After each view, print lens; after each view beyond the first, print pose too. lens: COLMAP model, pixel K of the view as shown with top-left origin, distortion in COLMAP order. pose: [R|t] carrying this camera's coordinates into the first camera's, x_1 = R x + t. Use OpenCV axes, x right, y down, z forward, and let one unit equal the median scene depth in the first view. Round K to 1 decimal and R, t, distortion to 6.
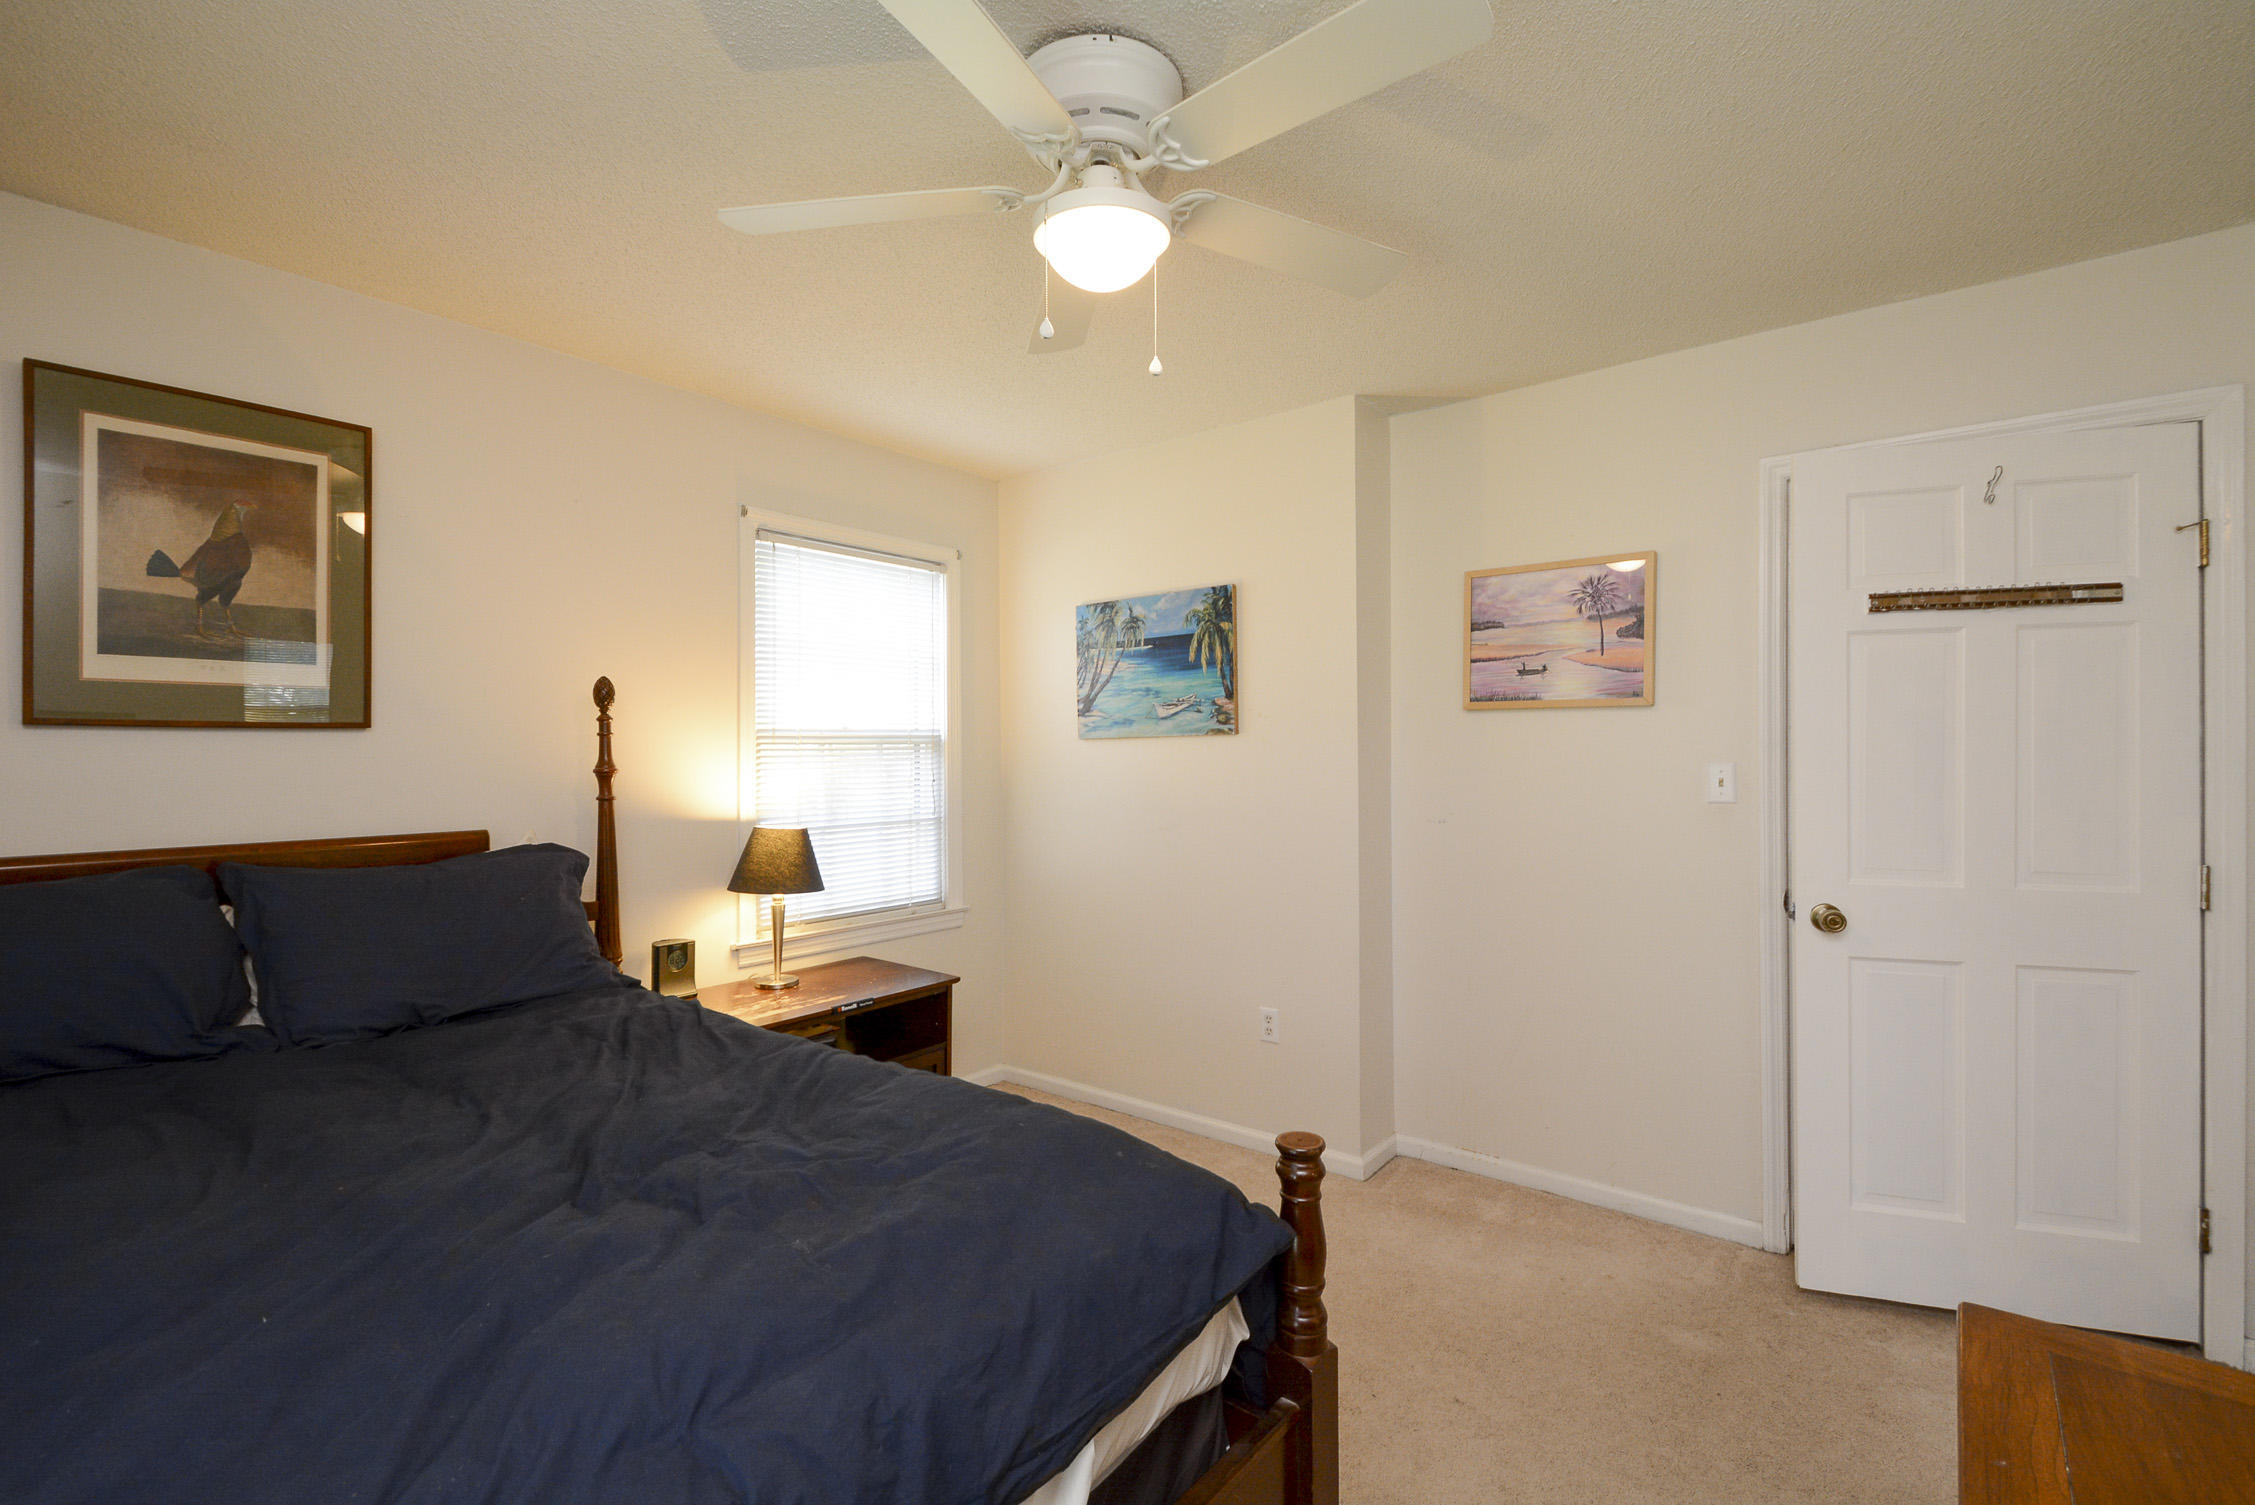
lens RADIAL K [[998.1, 0, 1124.9], [0, 998.1, 756.9], [0, 0, 1]] dist [-0.002090, -0.000721]
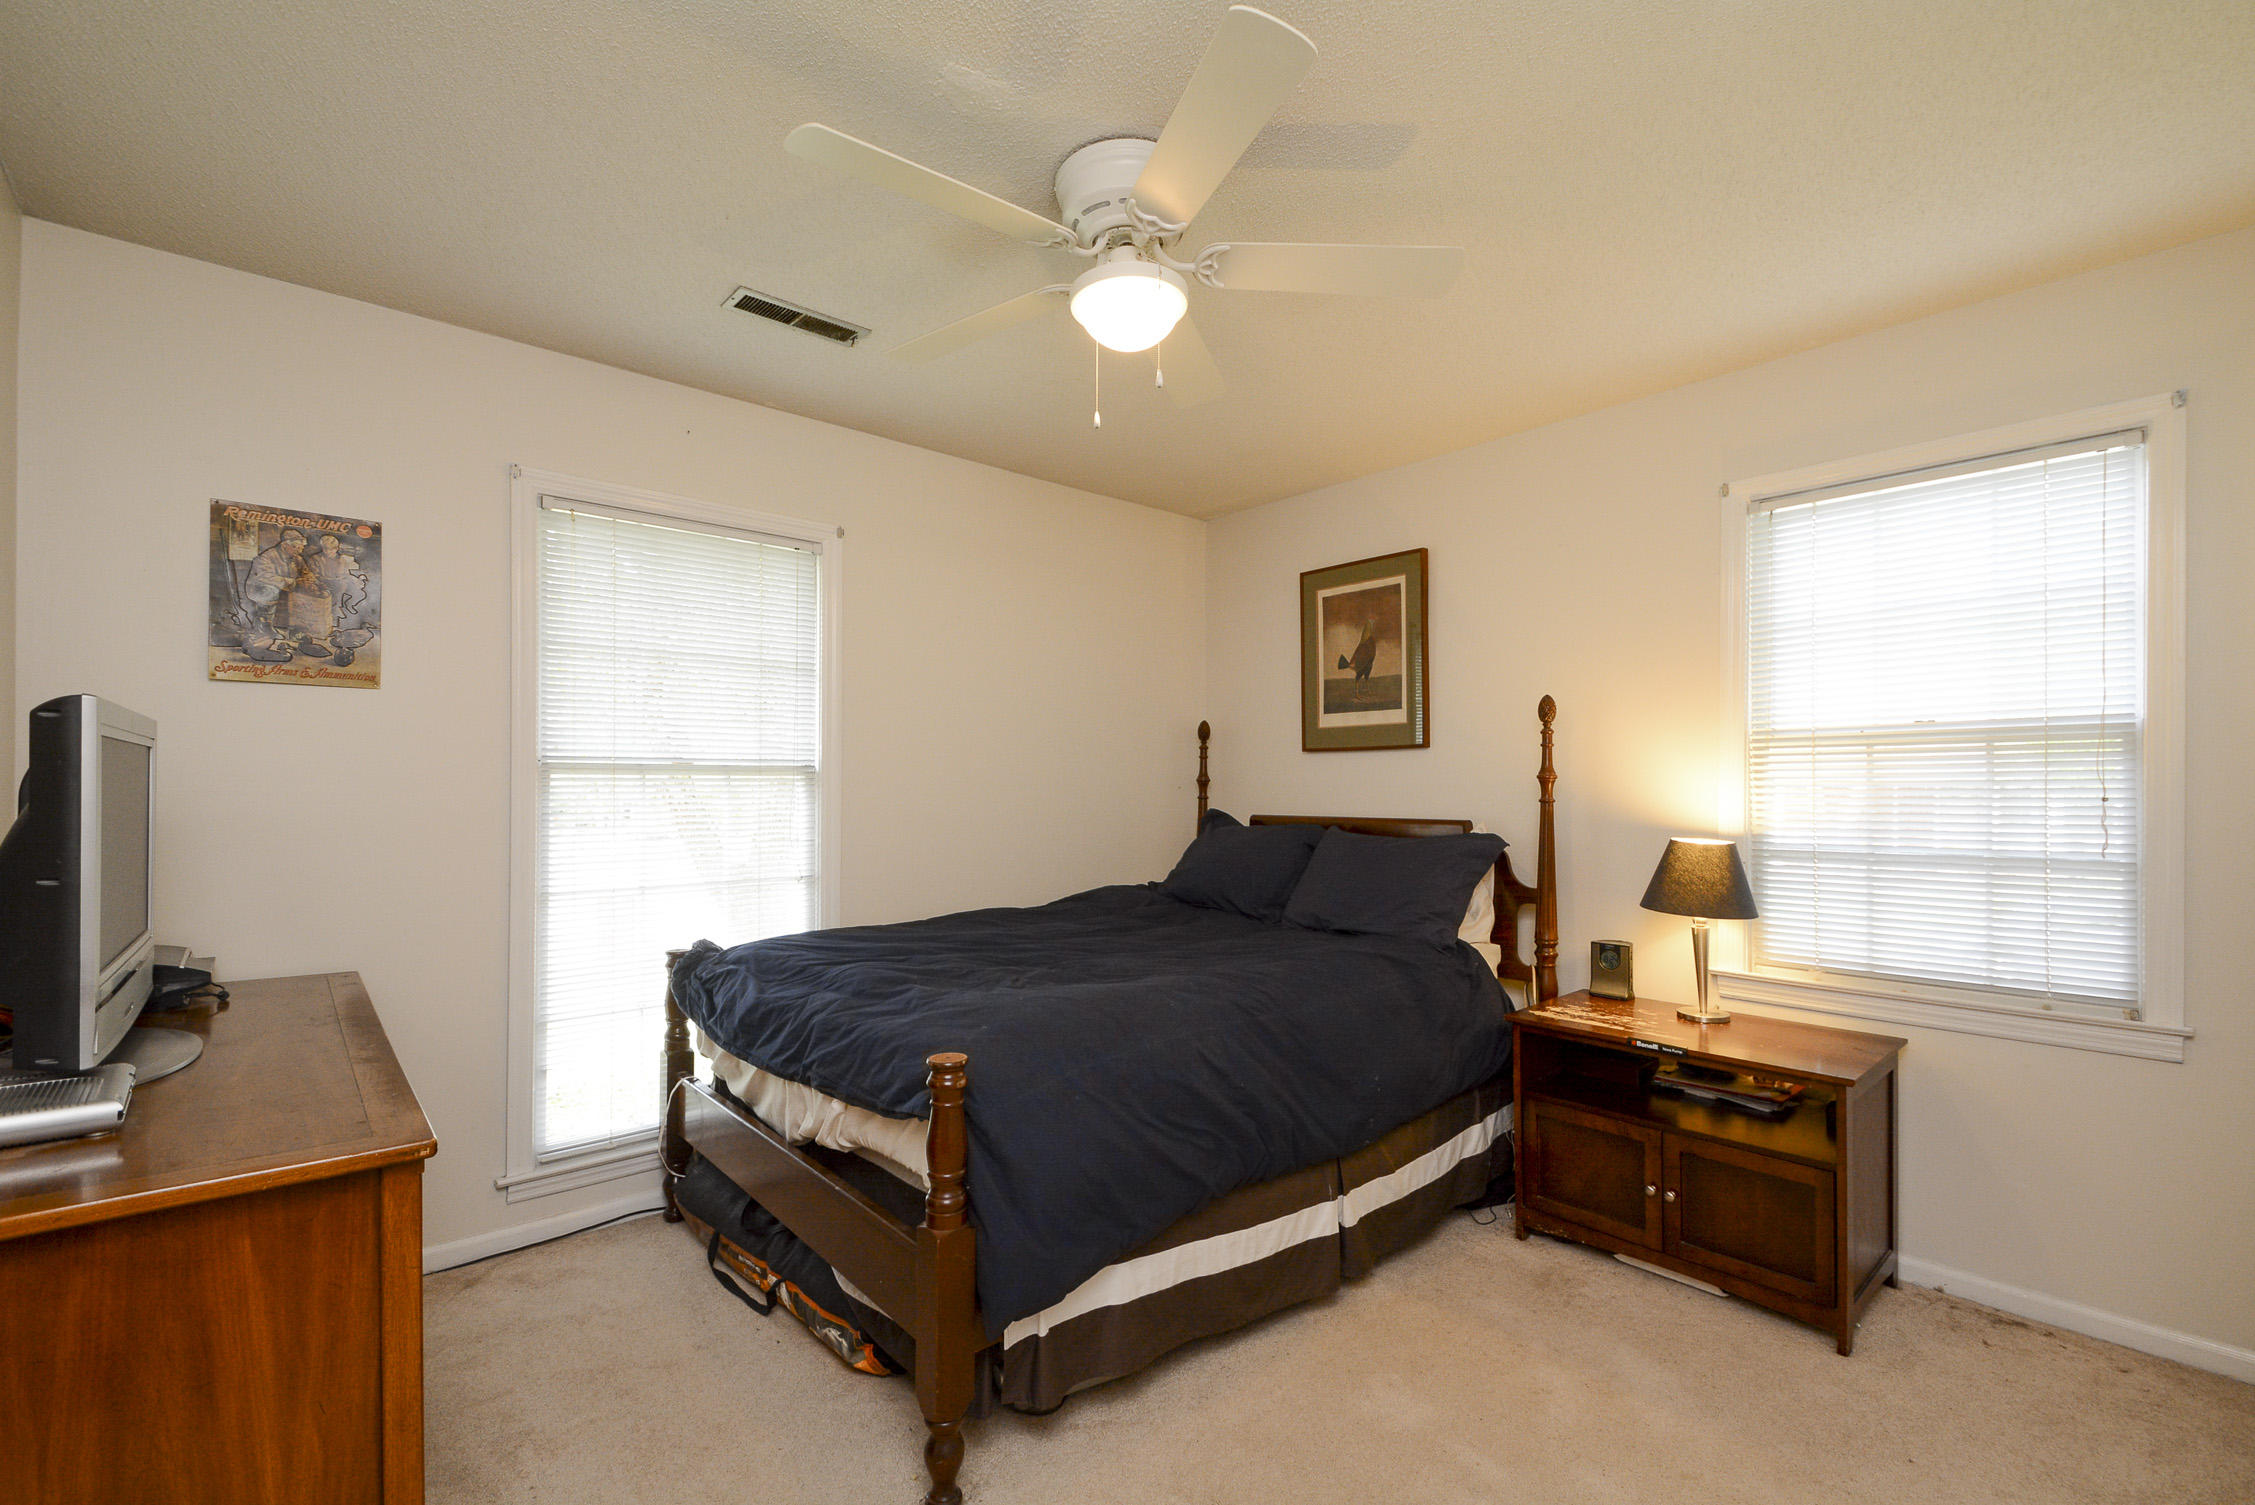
lens RADIAL K [[998.1, 0, 1121.6], [0, 998.1, 760.3], [0, 0, 1]] dist [-0.002090, -0.000721]
pose [[-0.215403, 0.000380, -0.976525, 0.715870], [0.014624, 0.999889, -0.002836, -0.009687], [0.976416, -0.014892, -0.215385, 0.767279]]
